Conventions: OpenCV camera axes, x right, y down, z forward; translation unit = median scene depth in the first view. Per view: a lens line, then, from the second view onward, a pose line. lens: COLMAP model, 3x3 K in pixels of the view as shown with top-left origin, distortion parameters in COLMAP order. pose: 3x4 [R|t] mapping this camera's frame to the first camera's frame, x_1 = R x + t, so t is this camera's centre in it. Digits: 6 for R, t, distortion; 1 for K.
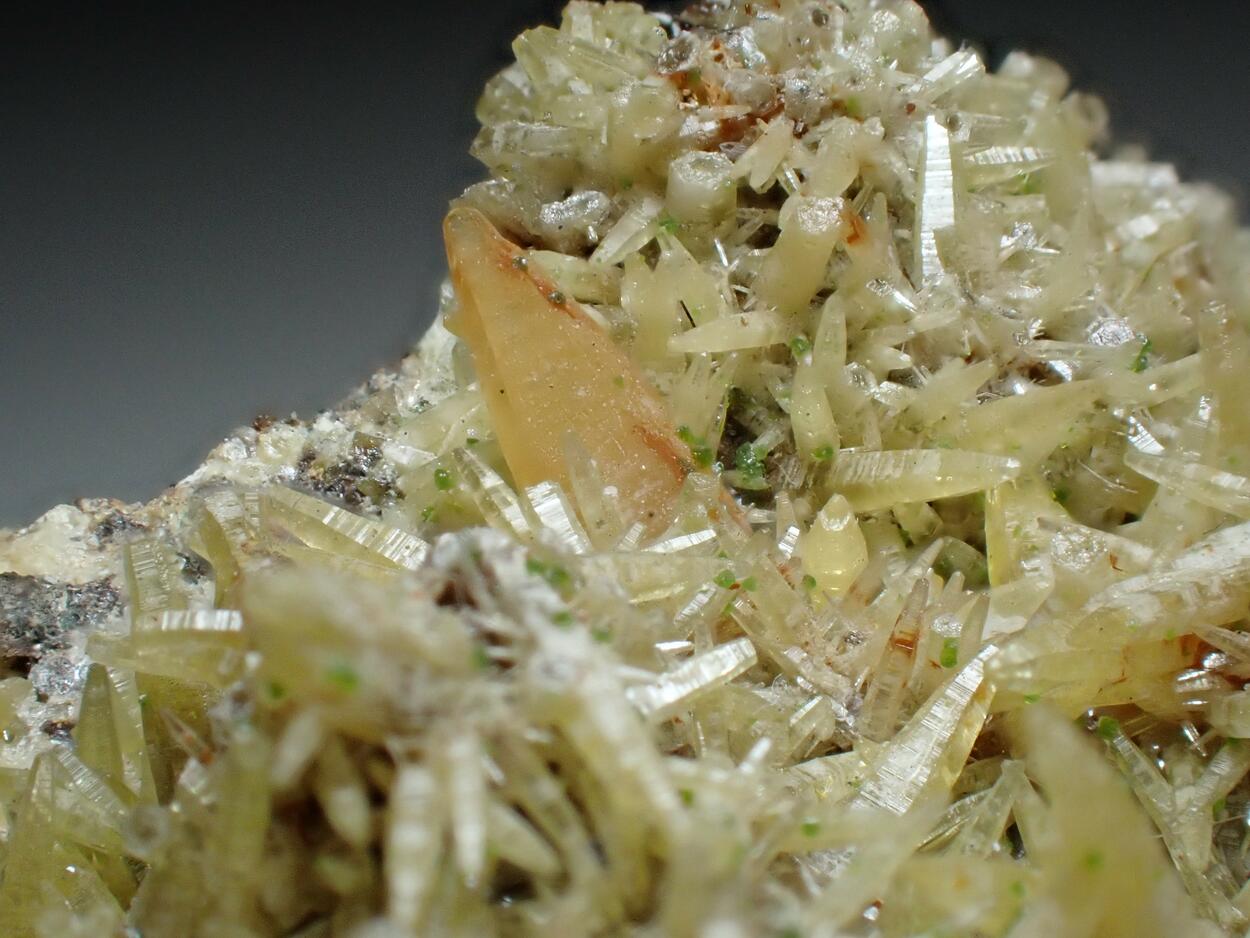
lens RADIAL K [[4545.4, 0, 625.0], [0, 4545.4, 469.0], [0, 0, 1]] dist [0.210901, -6.384145]
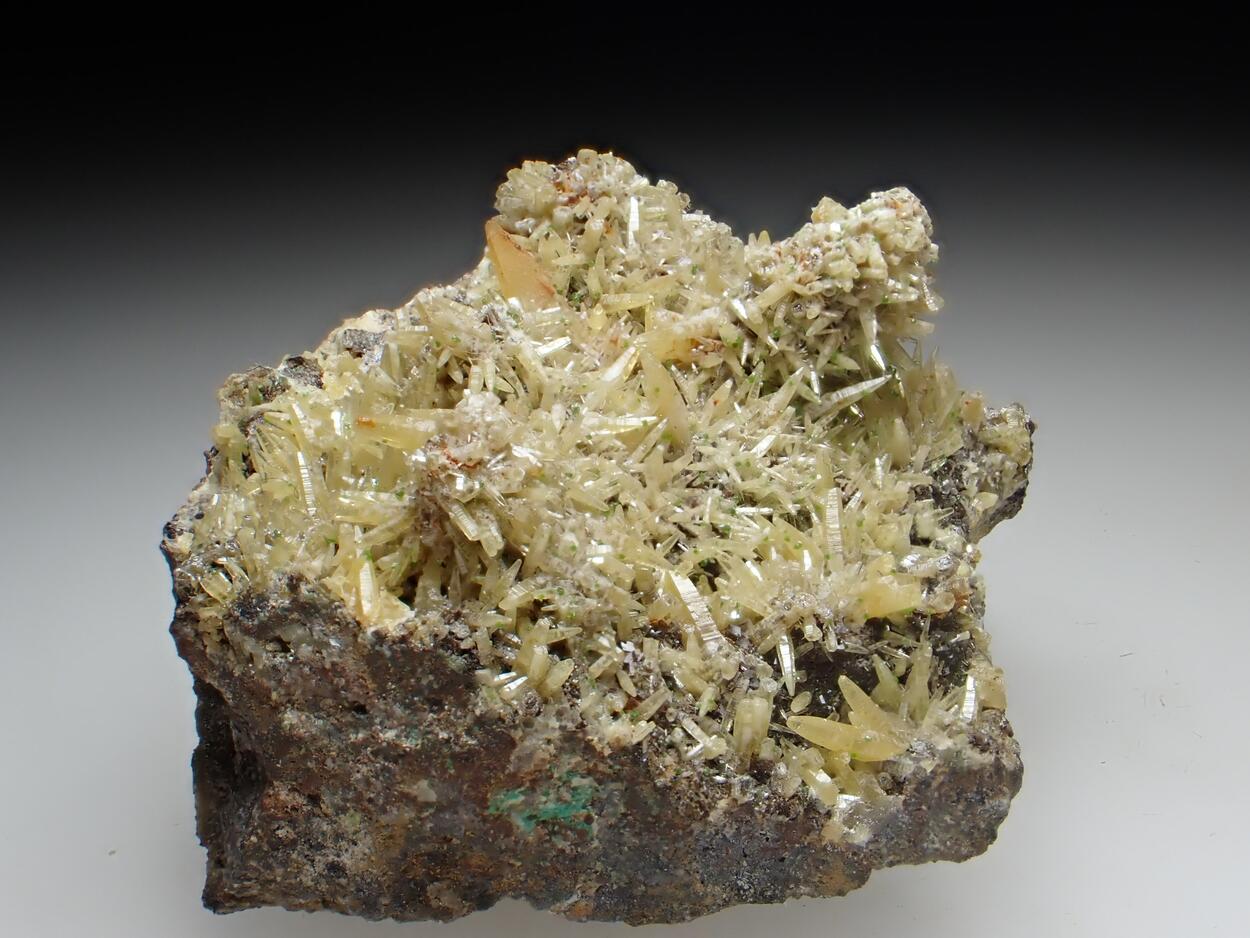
lens RADIAL K [[1810.0, 0, 625.0], [0, 1810.0, 469.0], [0, 0, 1]] dist [-0.016927, 0.001224]
pose [[0.999348, 0.007996, 0.035204, 0.017489], [-0.010027, 0.998271, 0.057919, 0.046466], [-0.034680, -0.058234, 0.997700, -0.346250]]
